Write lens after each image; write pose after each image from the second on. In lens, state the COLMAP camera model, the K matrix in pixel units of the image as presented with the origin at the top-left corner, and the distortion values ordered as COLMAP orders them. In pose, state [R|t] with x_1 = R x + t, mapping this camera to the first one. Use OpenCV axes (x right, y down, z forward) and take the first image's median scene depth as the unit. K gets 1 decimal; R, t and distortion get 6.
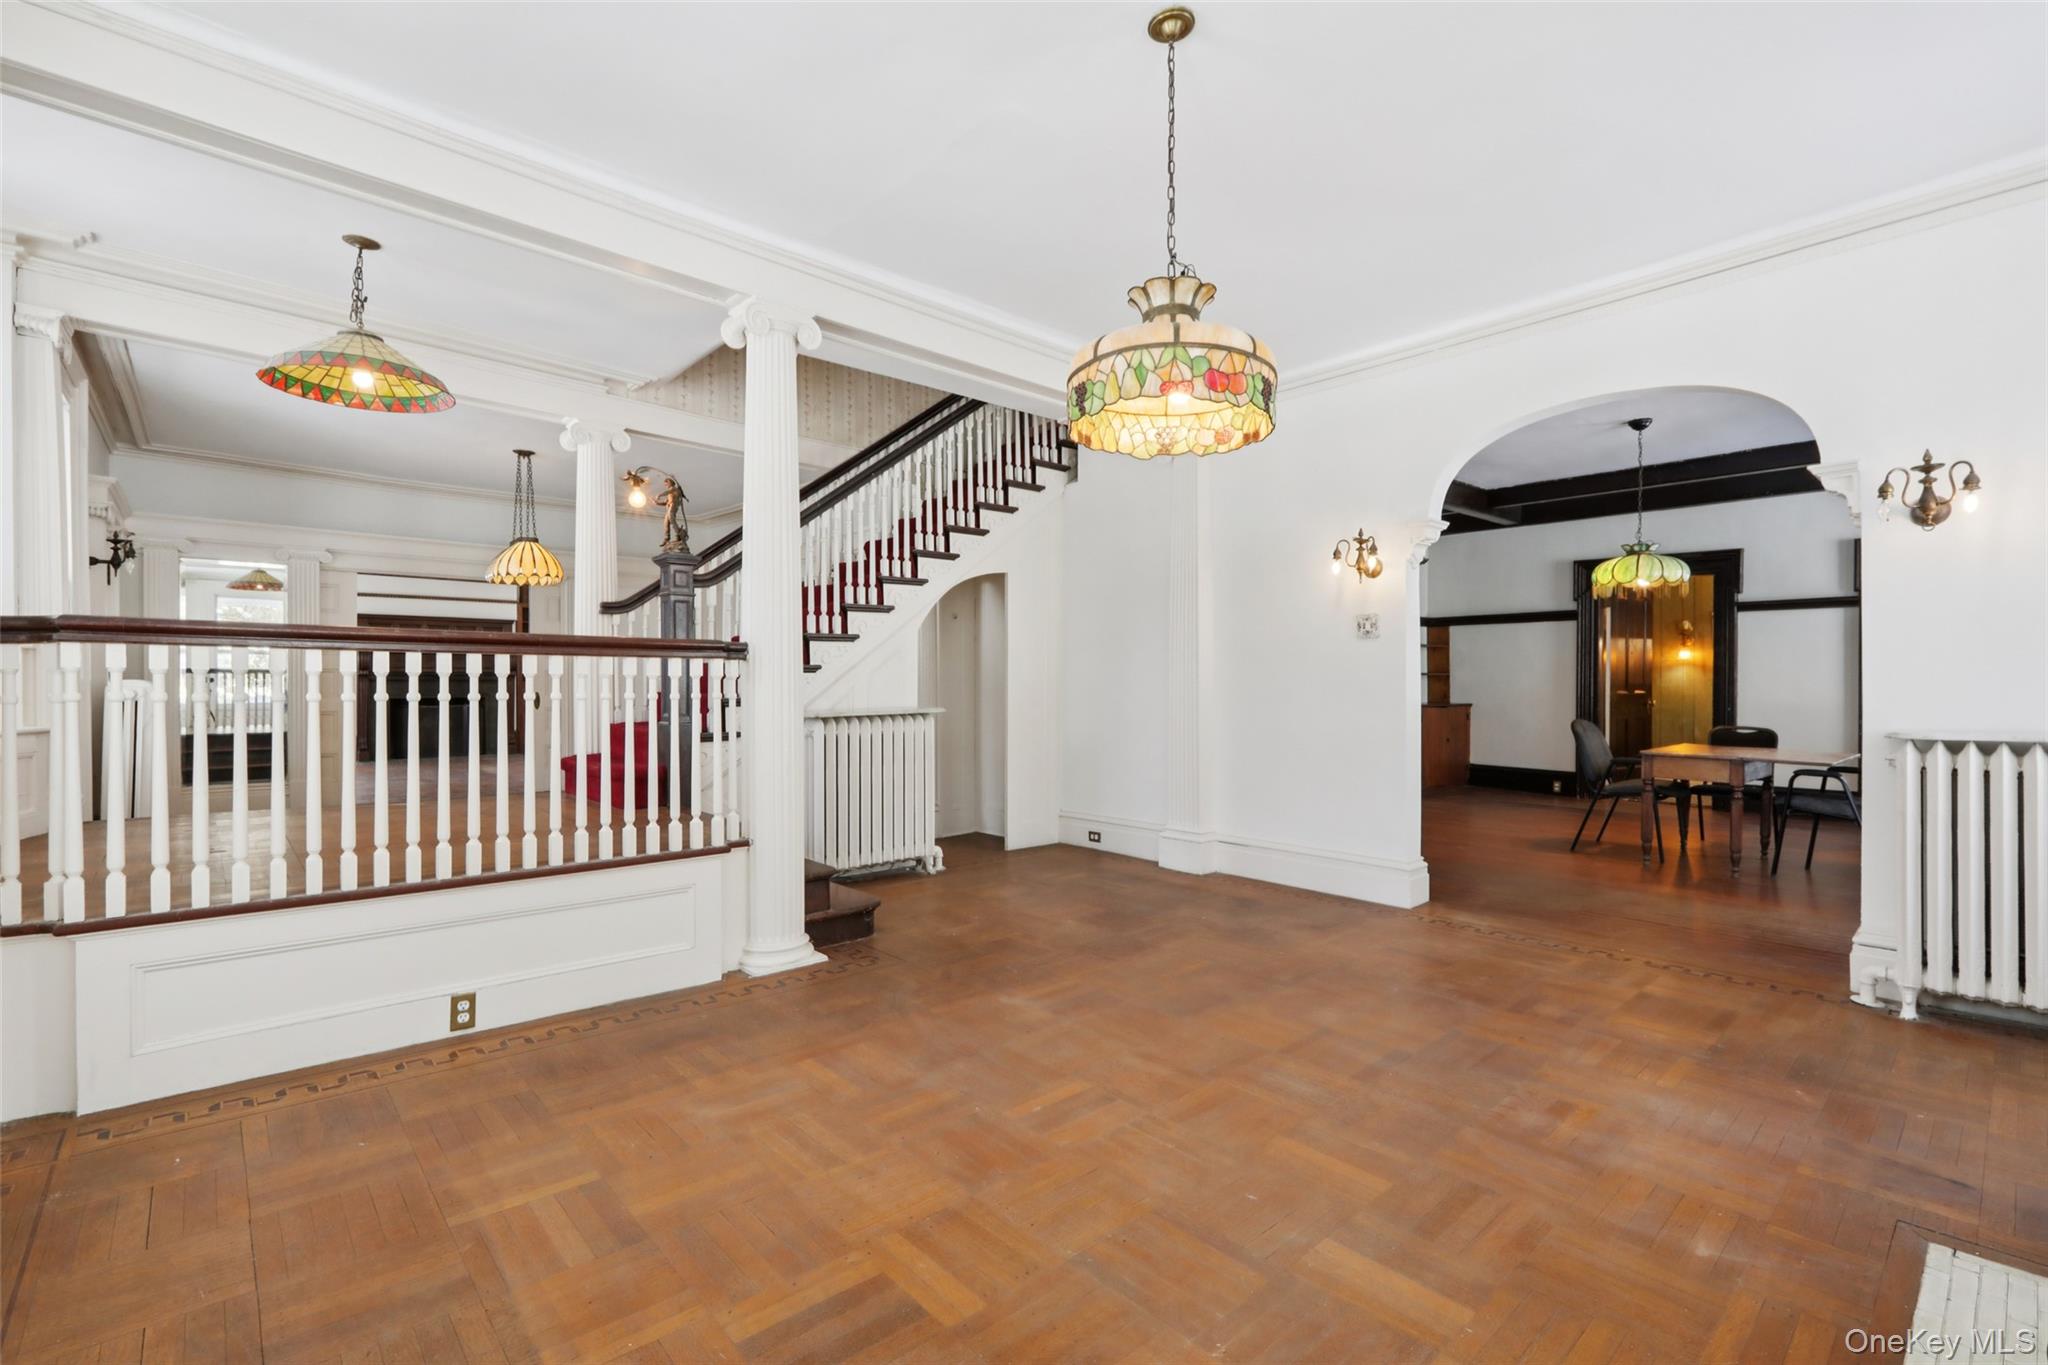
lens RADIAL K [[920.2, 0, 1015.8], [0, 920.2, 675.6], [0, 0, 1]] dist [-0.000432, 0.001378]
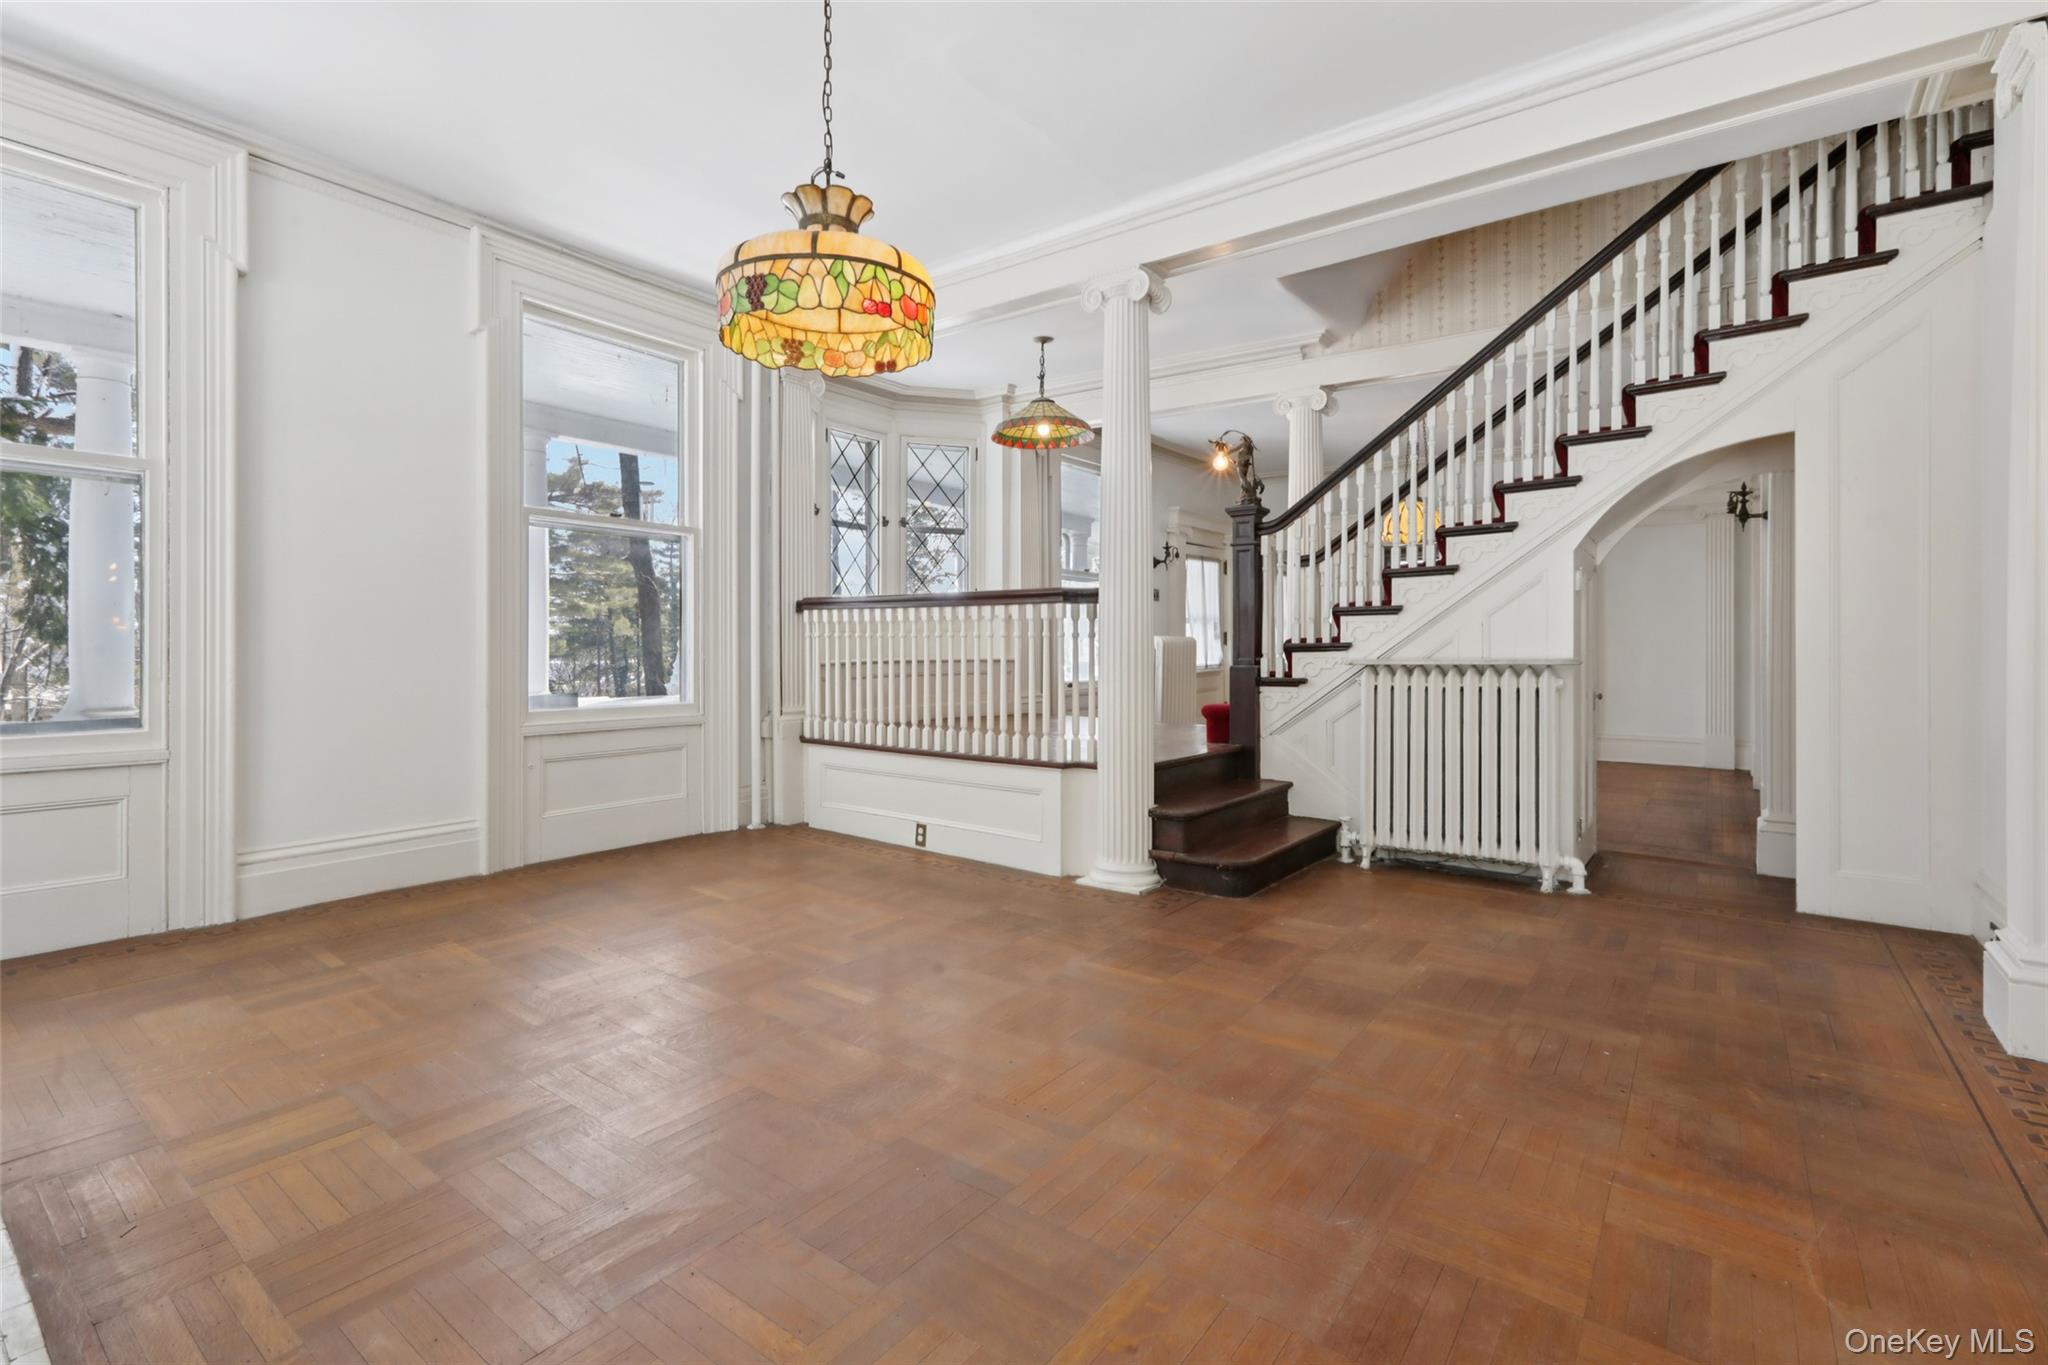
lens RADIAL K [[931.2, 0, 1021.6], [0, 931.2, 644.2], [0, 0, 1]] dist [-0.002446, 0.000042]
pose [[0.186700, -0.008370, -0.982381, 0.846614], [0.005014, 0.999959, -0.007566, 0.043794], [0.982404, -0.003513, 0.186734, 0.738096]]
